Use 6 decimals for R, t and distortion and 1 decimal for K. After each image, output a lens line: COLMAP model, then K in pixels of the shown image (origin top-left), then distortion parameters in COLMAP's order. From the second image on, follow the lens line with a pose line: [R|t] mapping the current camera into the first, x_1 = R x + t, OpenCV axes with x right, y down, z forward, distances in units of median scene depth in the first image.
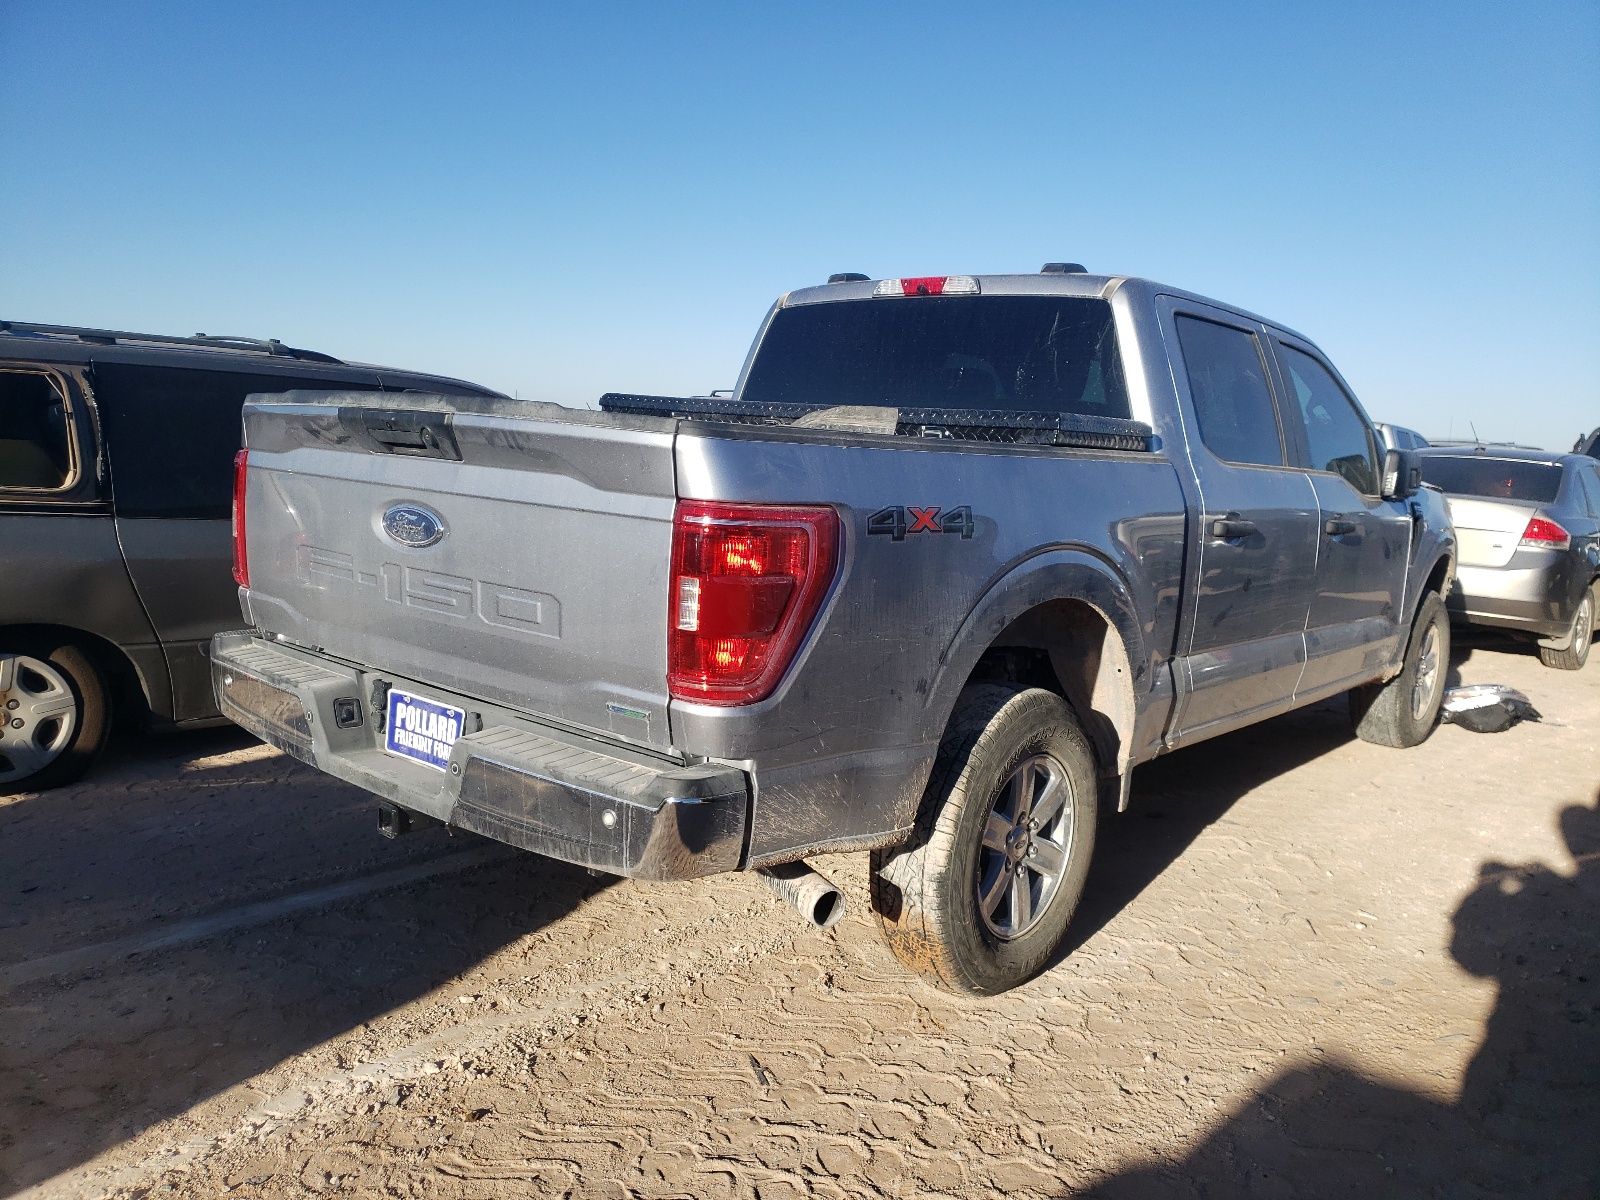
lens RADIAL K [[1232.6, 0, 800.0], [0, 1232.6, 600.0], [0, 0, 1]] dist [0.004066, 0.000649]
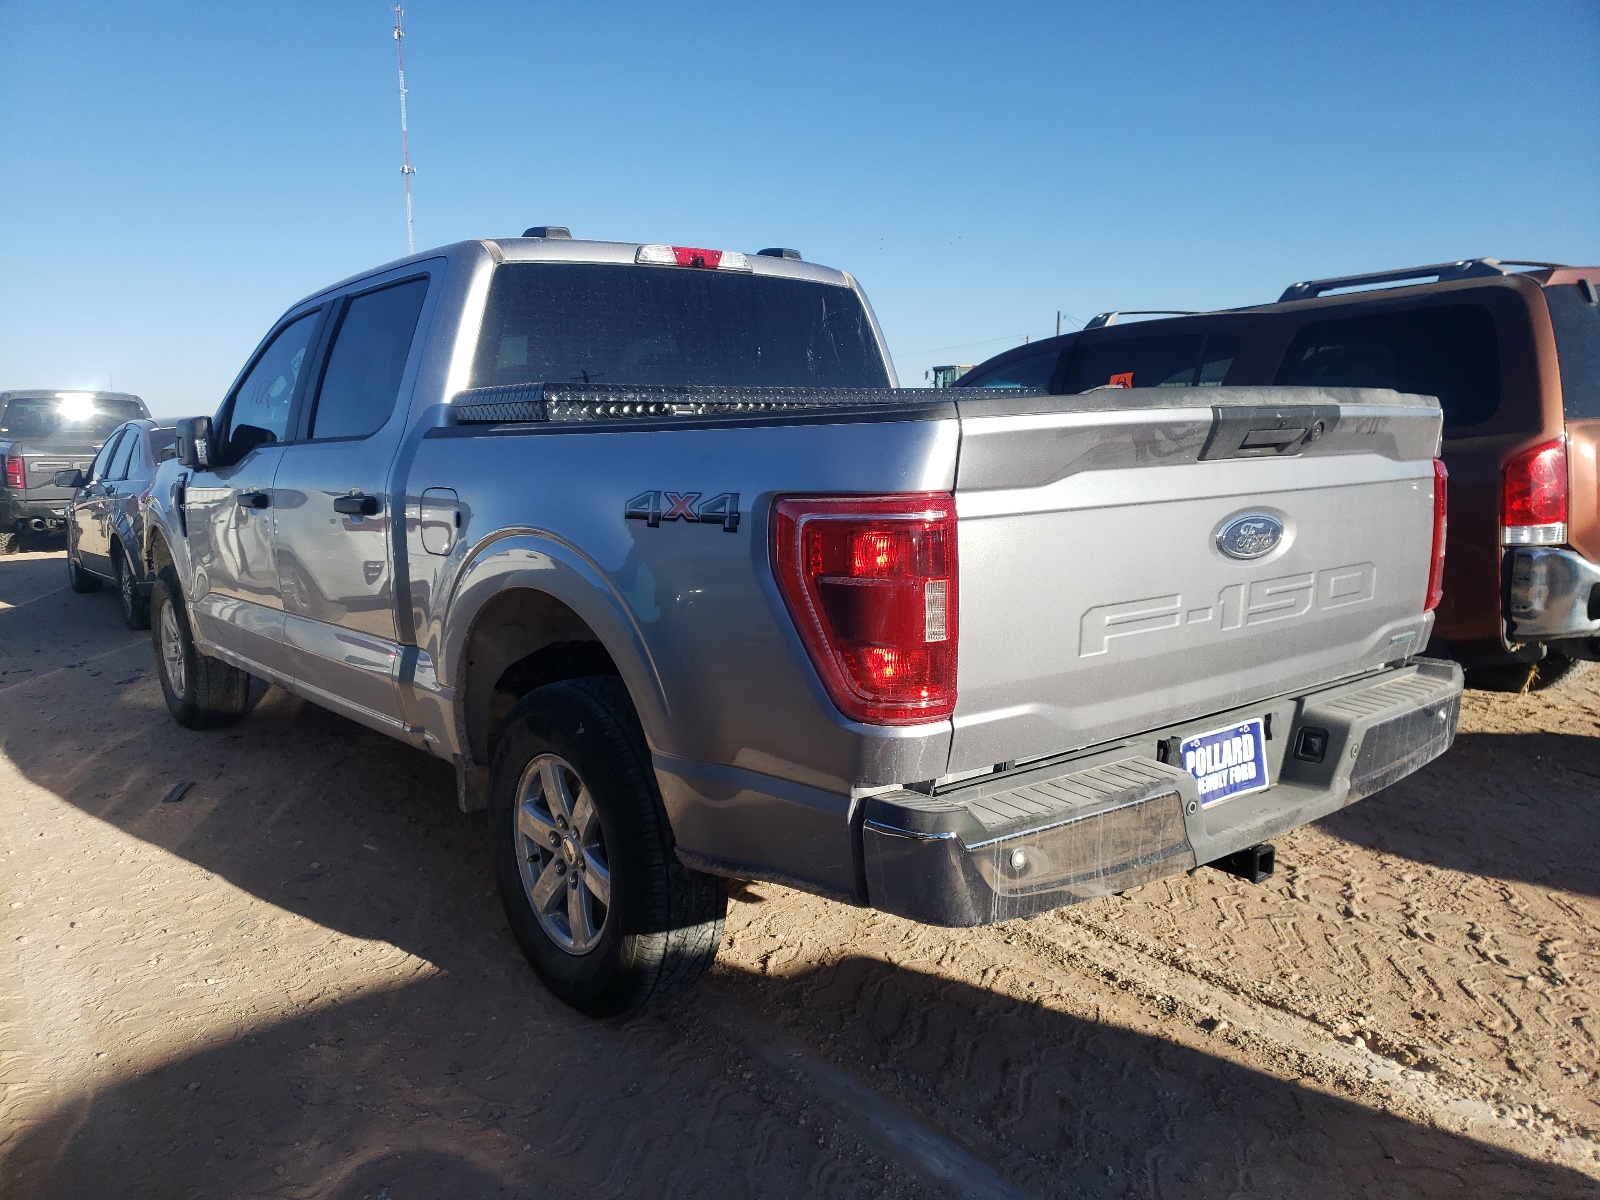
lens RADIAL K [[1184.2, 0, 800.0], [0, 1184.2, 600.0], [0, 0, 1]] dist [-0.004969, -0.001038]
pose [[0.214840, -0.199105, 0.956138, -1.153234], [0.158276, 0.973155, 0.167085, -0.199492], [-0.963739, 0.115437, 0.240587, 1.060895]]
